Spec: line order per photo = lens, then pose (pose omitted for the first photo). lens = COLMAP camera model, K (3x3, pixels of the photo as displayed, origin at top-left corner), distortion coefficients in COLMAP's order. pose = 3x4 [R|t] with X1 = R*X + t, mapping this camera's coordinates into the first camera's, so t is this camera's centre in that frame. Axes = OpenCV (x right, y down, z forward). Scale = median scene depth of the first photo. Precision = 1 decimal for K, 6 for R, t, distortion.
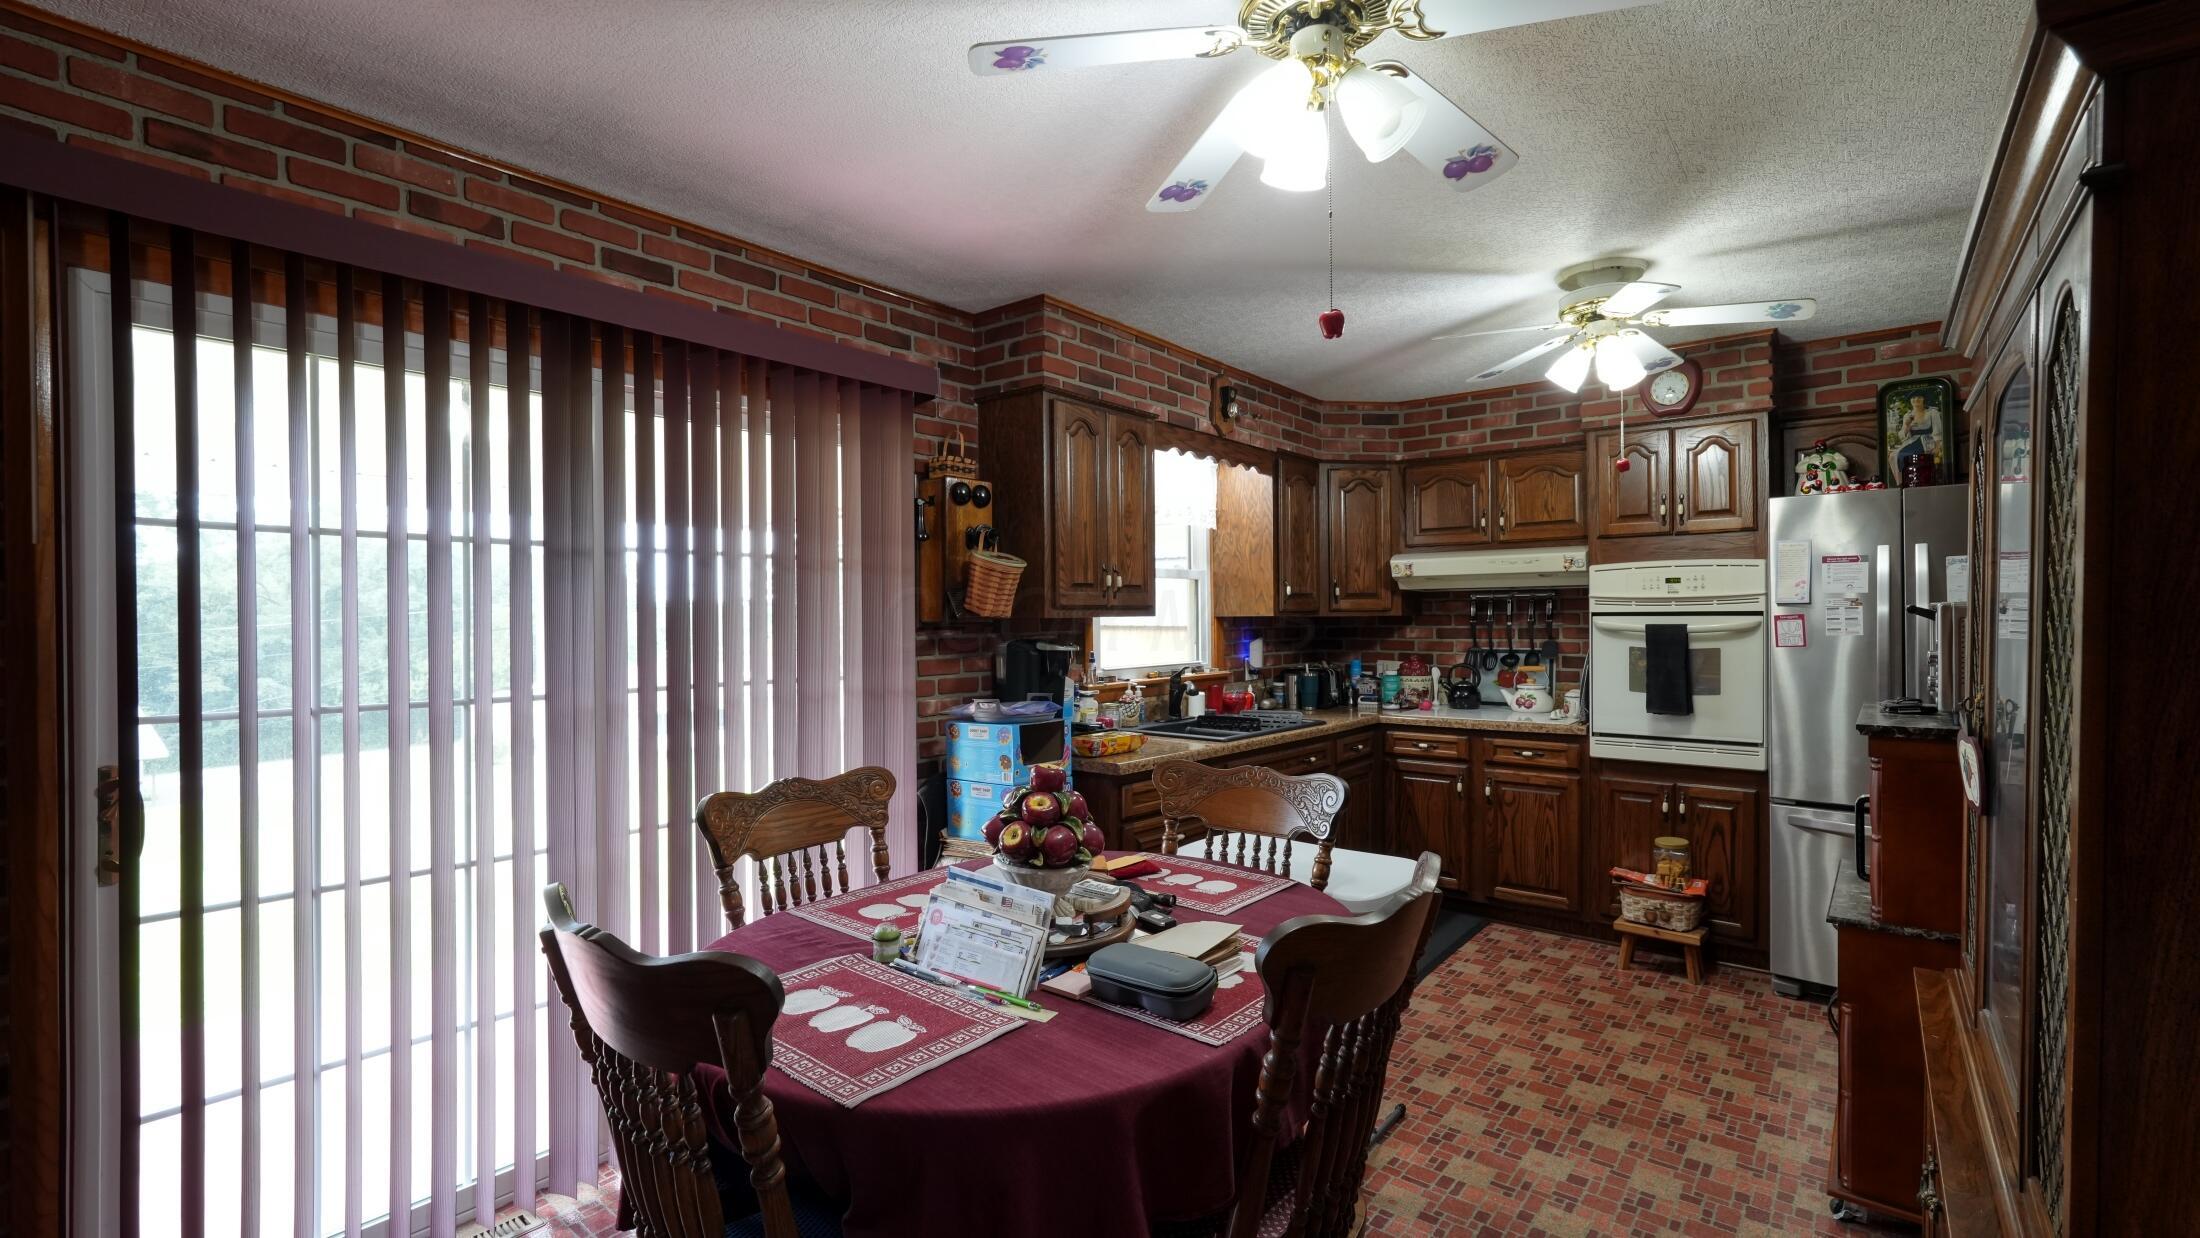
lens RADIAL K [[962.8, 0, 1100.1], [0, 962.8, 620.2], [0, 0, 1]] dist [-0.018243, 0.009575]
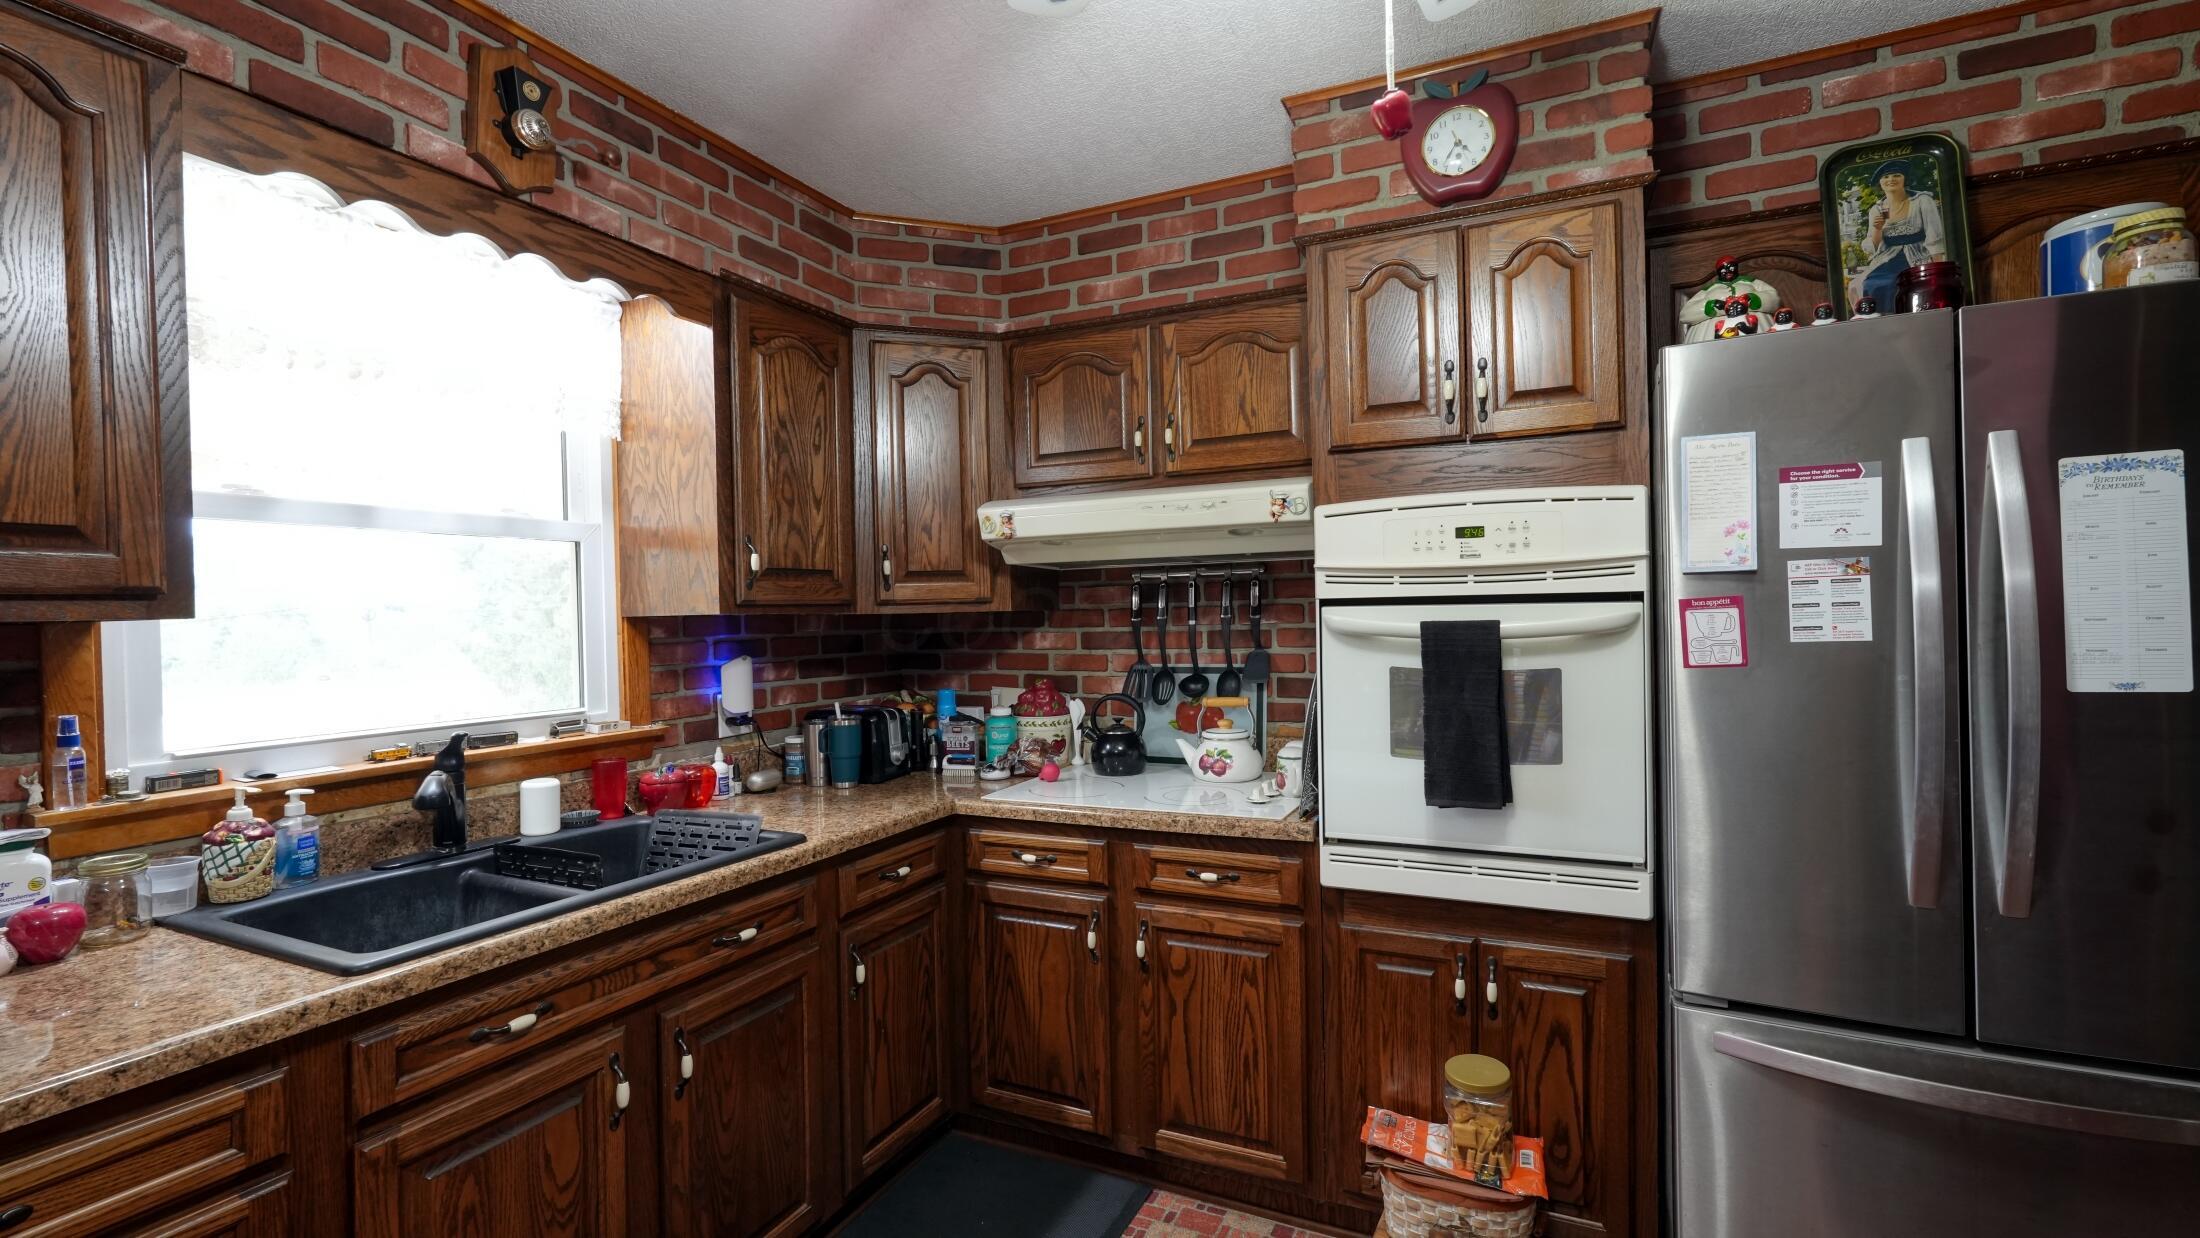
lens RADIAL K [[962.8, 0, 1100.1], [0, 962.8, 620.2], [0, 0, 1]] dist [-0.018243, 0.009575]
pose [[0.971688, -0.013617, 0.235874, 0.280105], [0.013618, 0.999906, 0.001627, 0.000516], [-0.235874, 0.001631, 0.971782, 0.534329]]
